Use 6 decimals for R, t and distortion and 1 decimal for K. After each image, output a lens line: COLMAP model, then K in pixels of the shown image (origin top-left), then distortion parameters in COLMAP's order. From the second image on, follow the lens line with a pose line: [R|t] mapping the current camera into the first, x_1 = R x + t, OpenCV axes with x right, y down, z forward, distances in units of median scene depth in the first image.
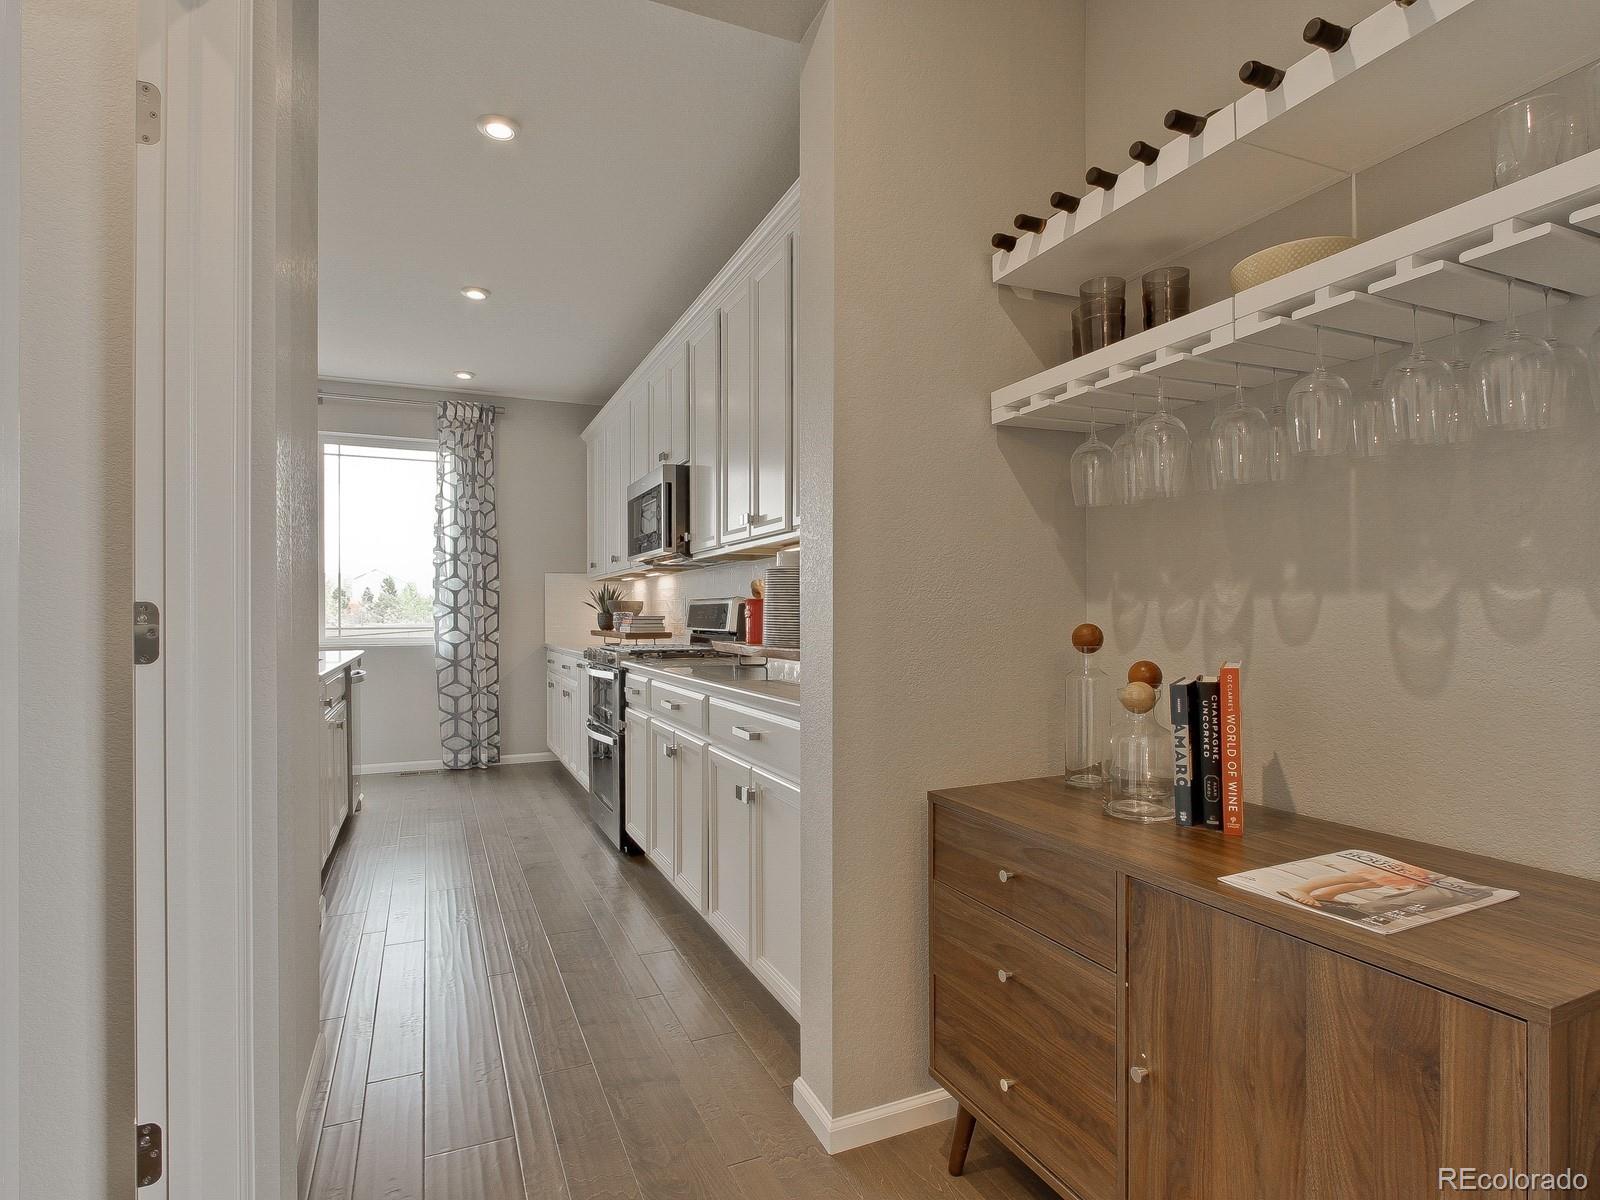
lens RADIAL K [[835.7, 0, 801.5], [0, 835.7, 618.0], [0, 0, 1]] dist [-0.000878, 0.000252]
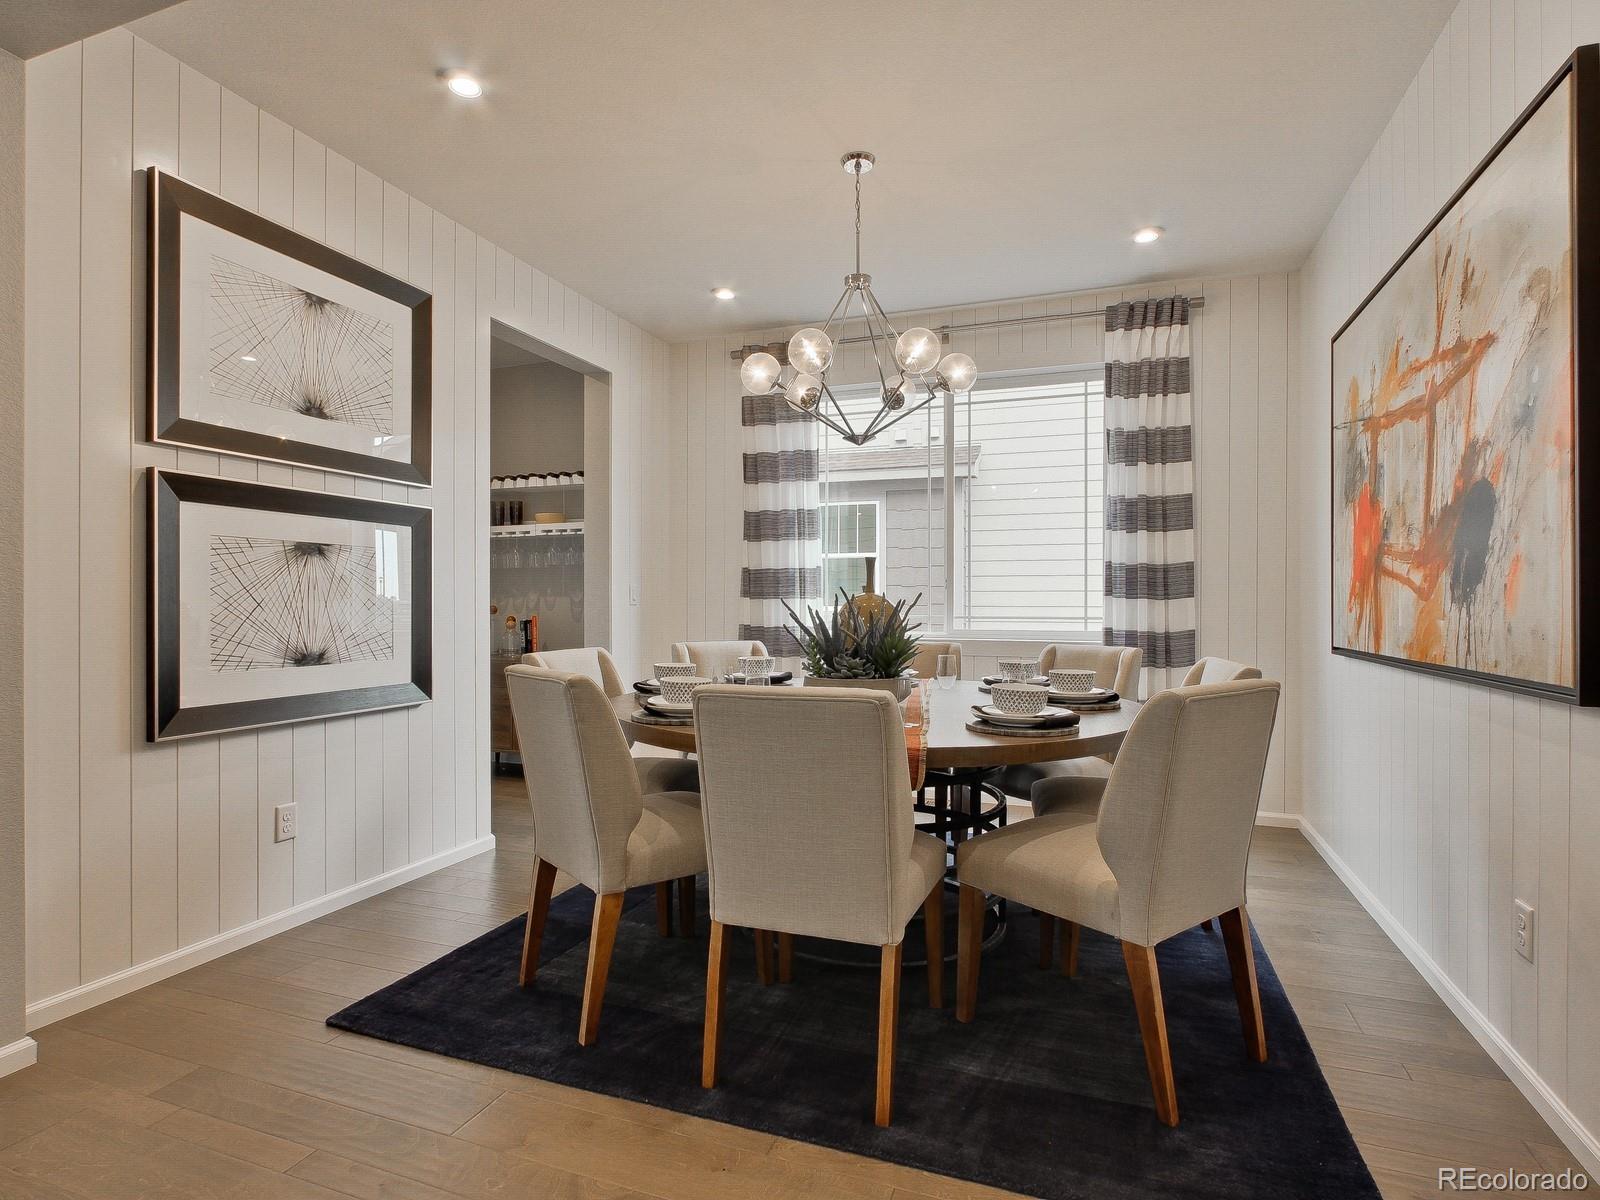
lens RADIAL K [[835.7, 0, 801.5], [0, 835.7, 618.0], [0, 0, 1]] dist [-0.000878, 0.000252]
pose [[0.697378, 0.000467, 0.716703, -1.322566], [-0.000974, 0.999999, 0.000296, 0.063647], [-0.716703, -0.000905, 0.697378, -2.446931]]
